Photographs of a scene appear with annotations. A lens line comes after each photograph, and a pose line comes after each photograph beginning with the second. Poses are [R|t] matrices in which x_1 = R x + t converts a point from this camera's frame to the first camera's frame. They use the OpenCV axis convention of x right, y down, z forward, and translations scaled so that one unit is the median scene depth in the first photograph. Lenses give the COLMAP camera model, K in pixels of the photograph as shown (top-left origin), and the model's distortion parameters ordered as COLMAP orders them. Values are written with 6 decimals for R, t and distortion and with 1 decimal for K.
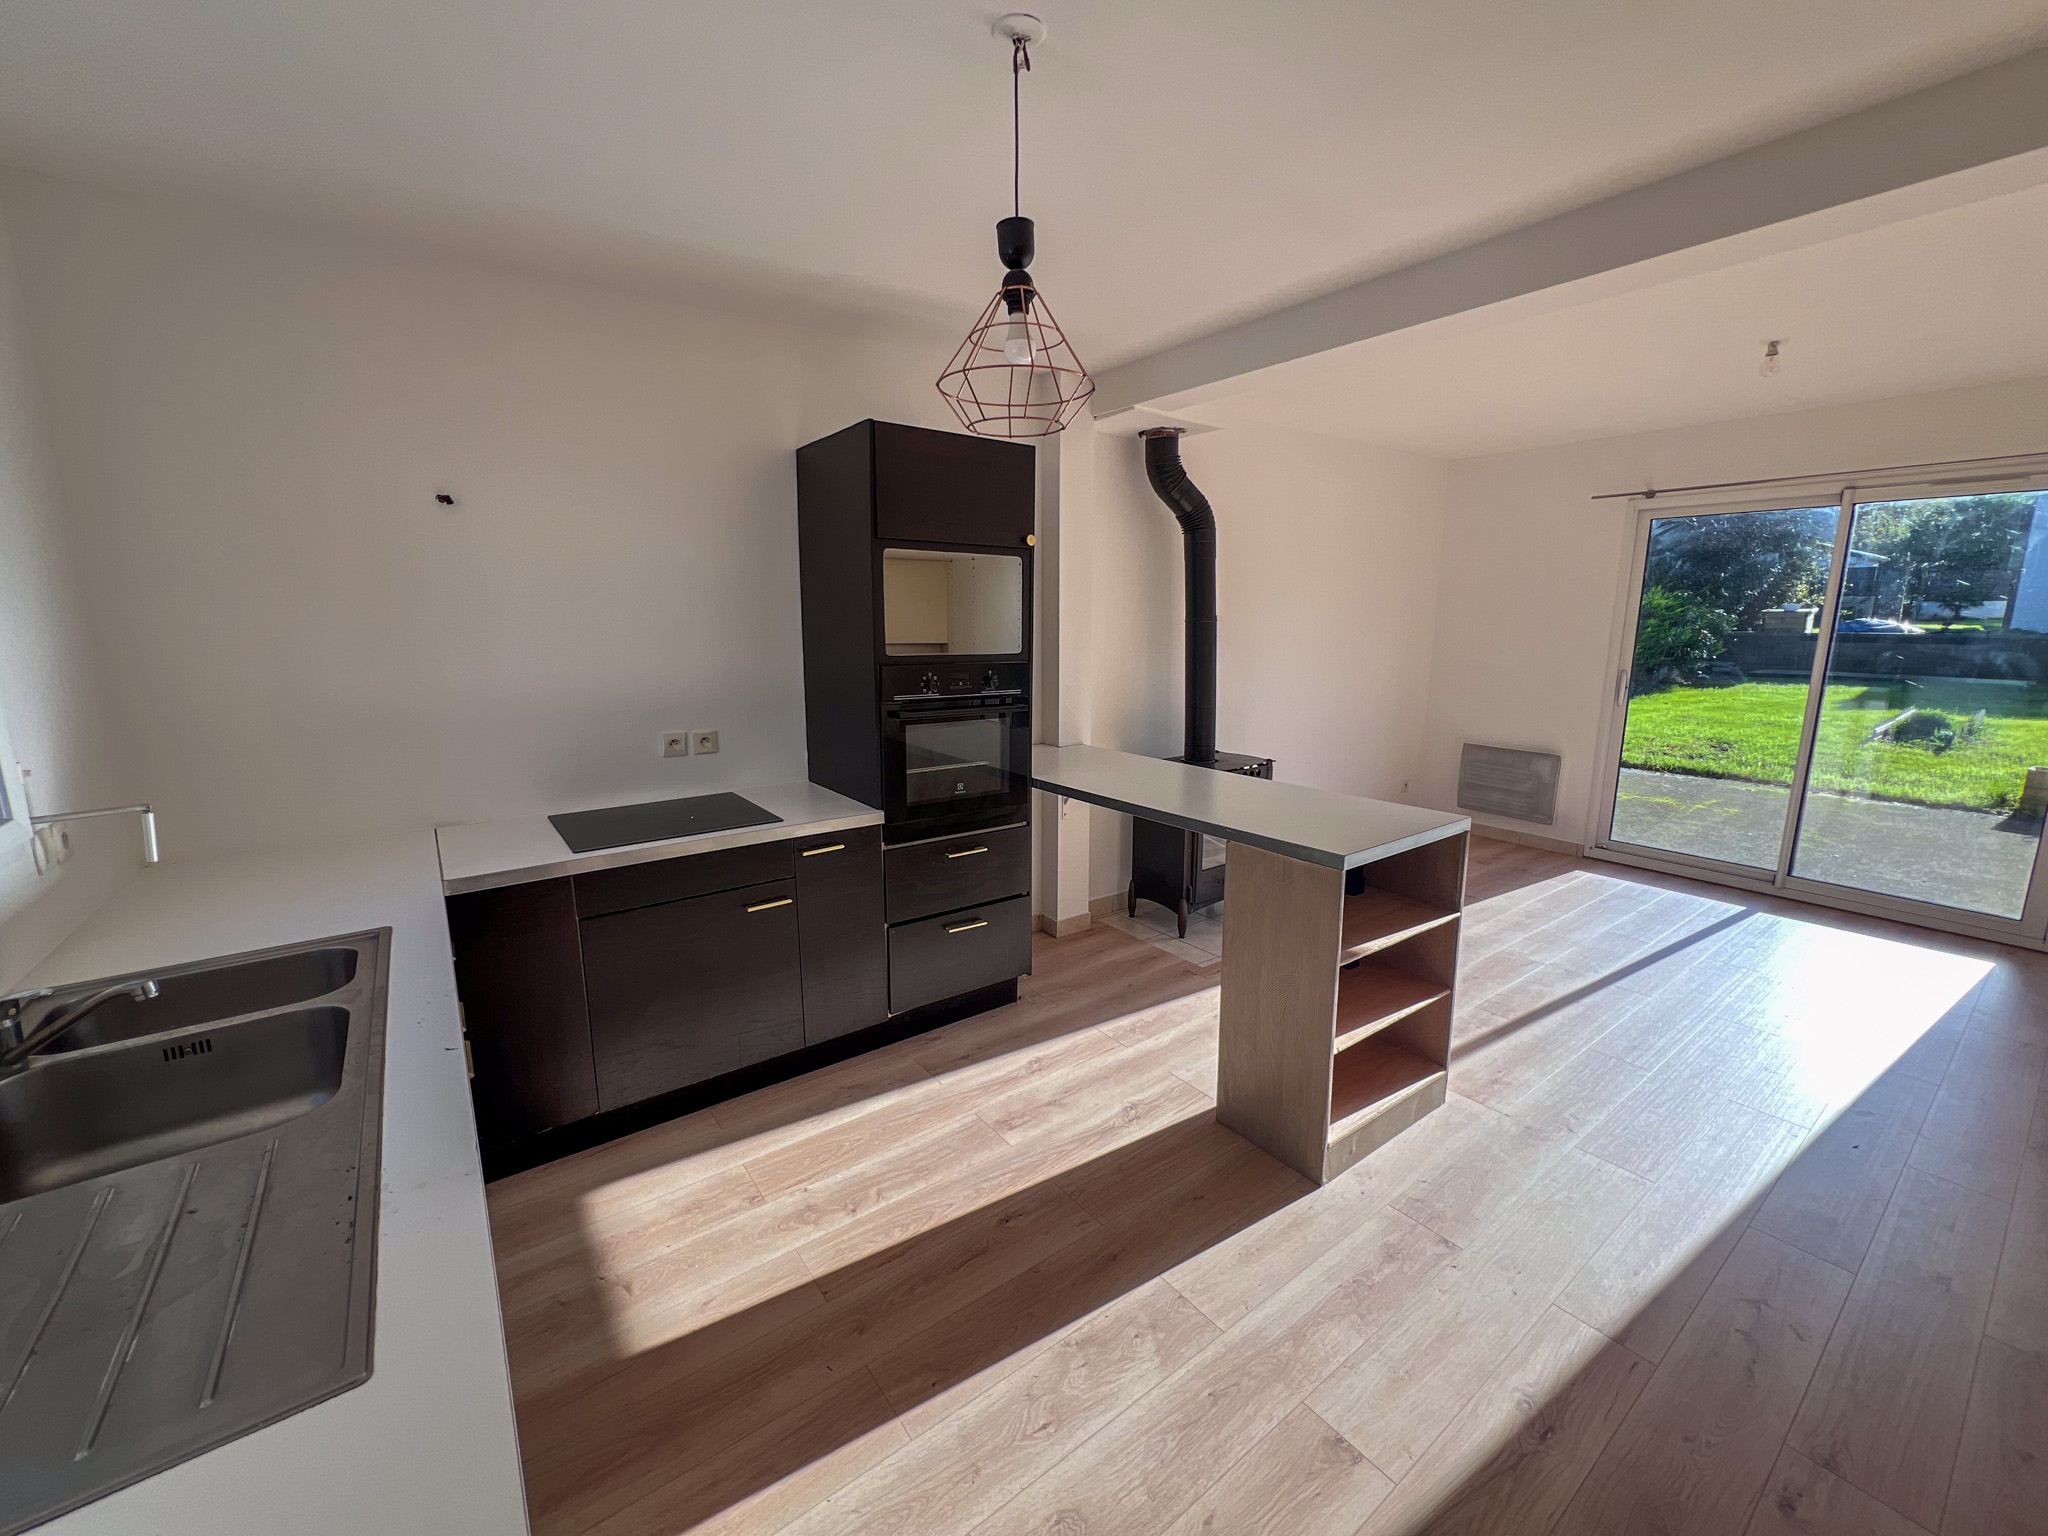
lens RADIAL K [[816.5, 0, 1022.2], [0, 816.5, 765.5], [0, 0, 1]] dist [-0.001986, 0.000315]
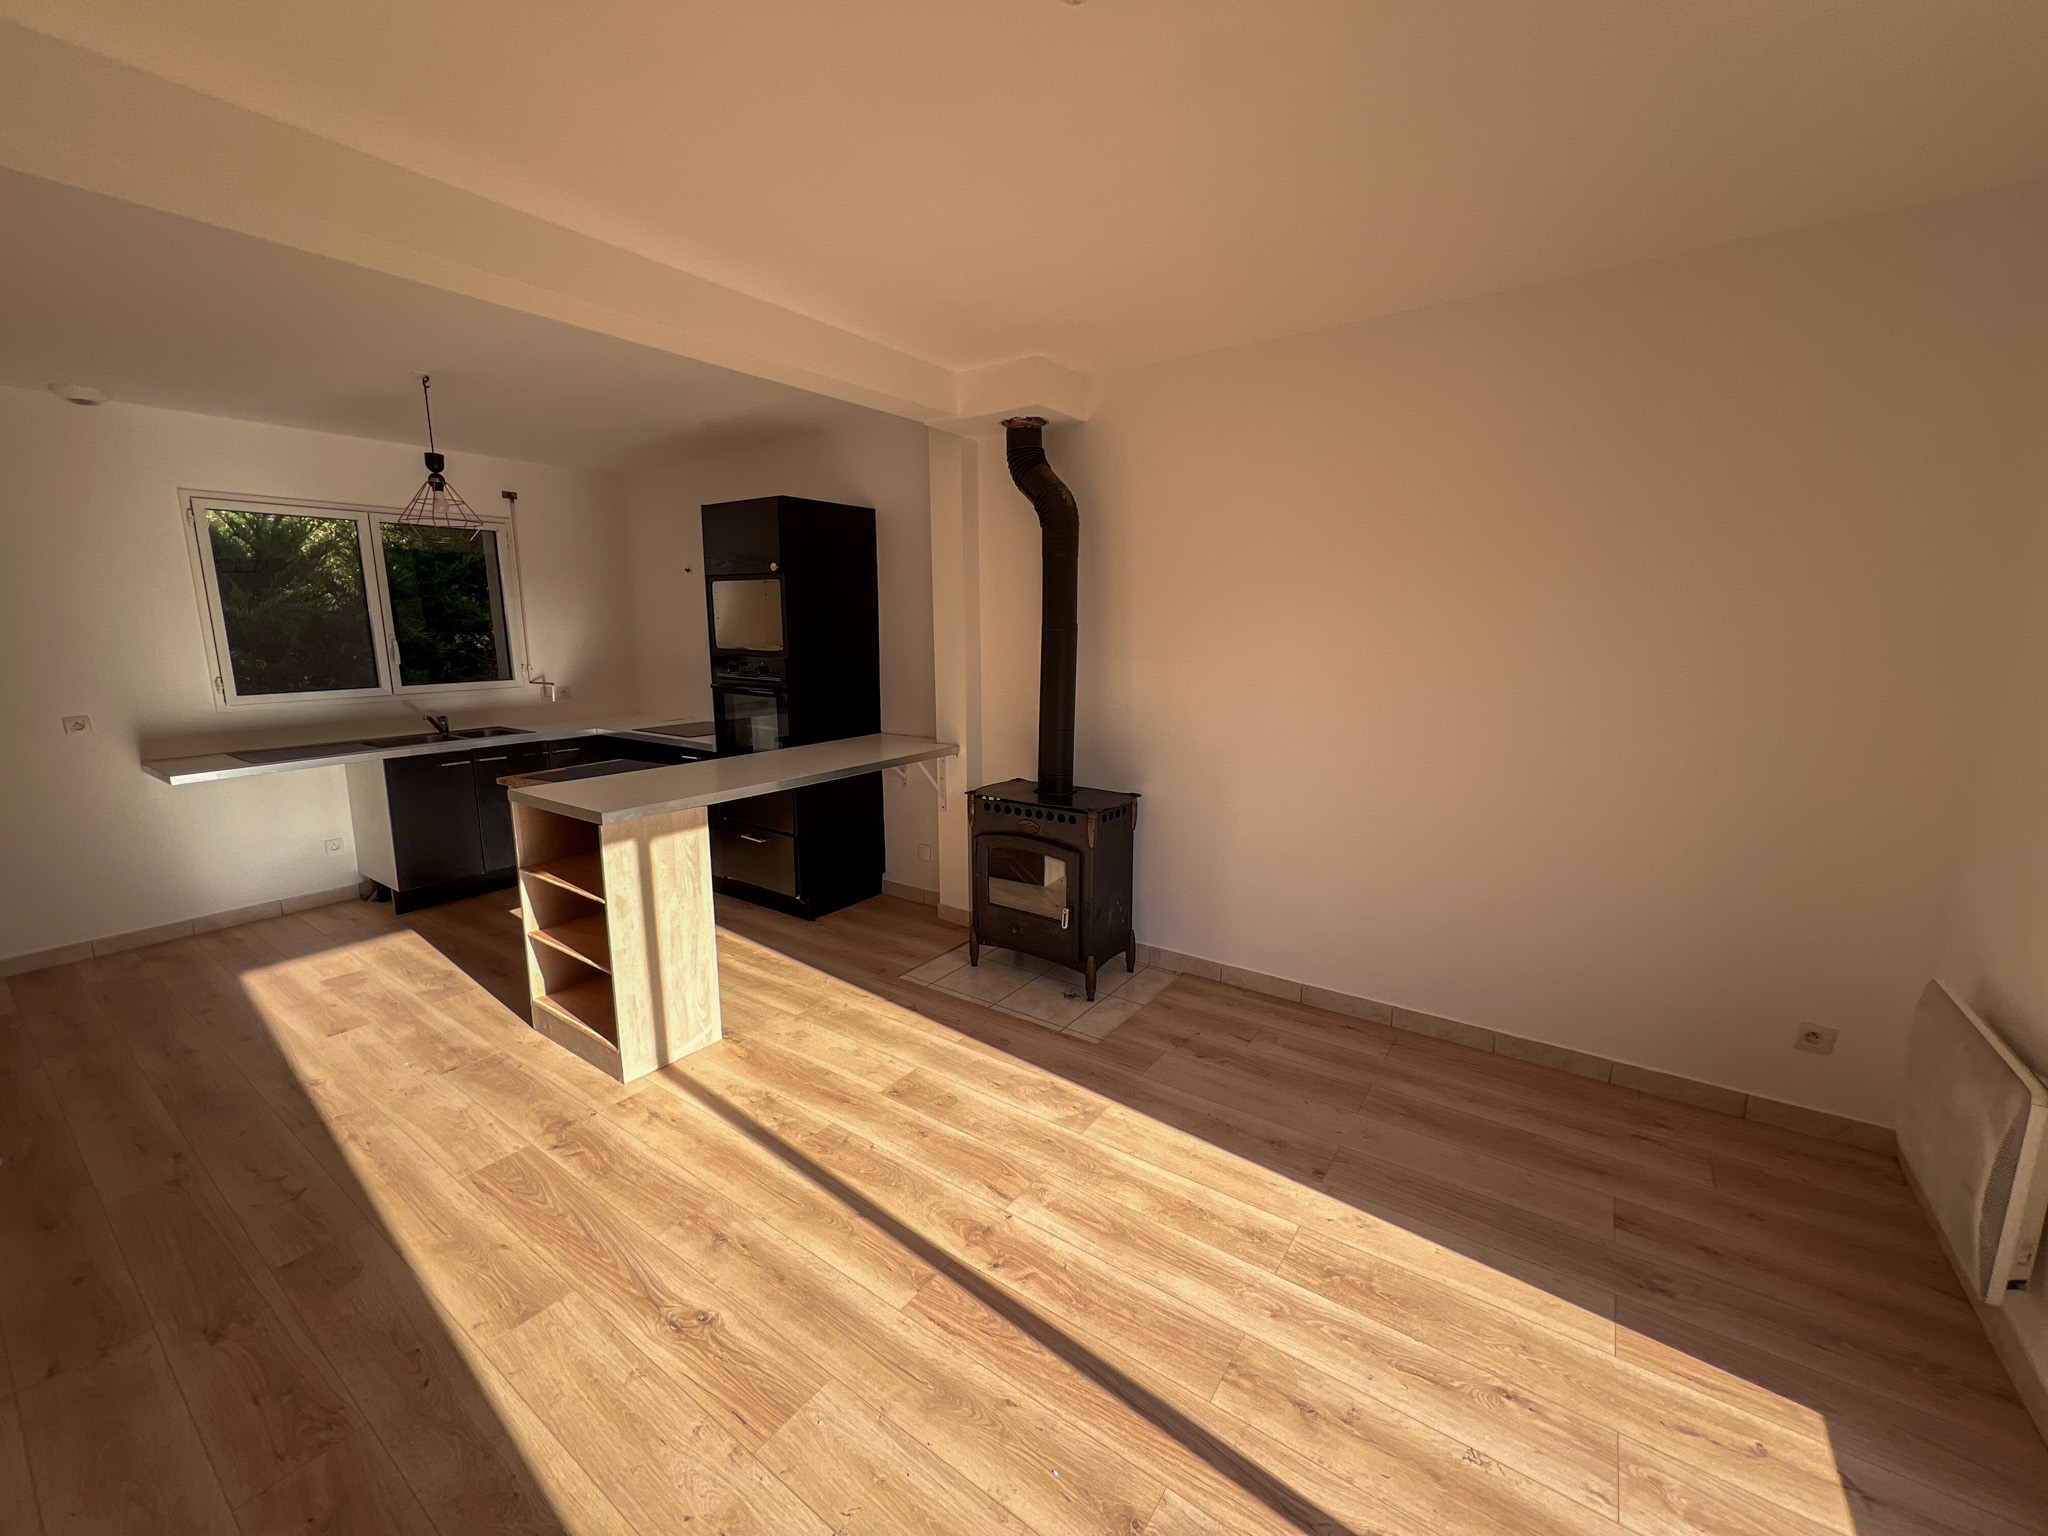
lens RADIAL K [[816.5, 0, 1020.8], [0, 816.5, 758.9], [0, 0, 1]] dist [-0.001986, 0.000315]
pose [[0.312758, 0.160239, -0.936219, 1.362985], [-0.170831, 0.979084, 0.110507, -0.174324], [0.934344, 0.125374, 0.333590, 0.914258]]
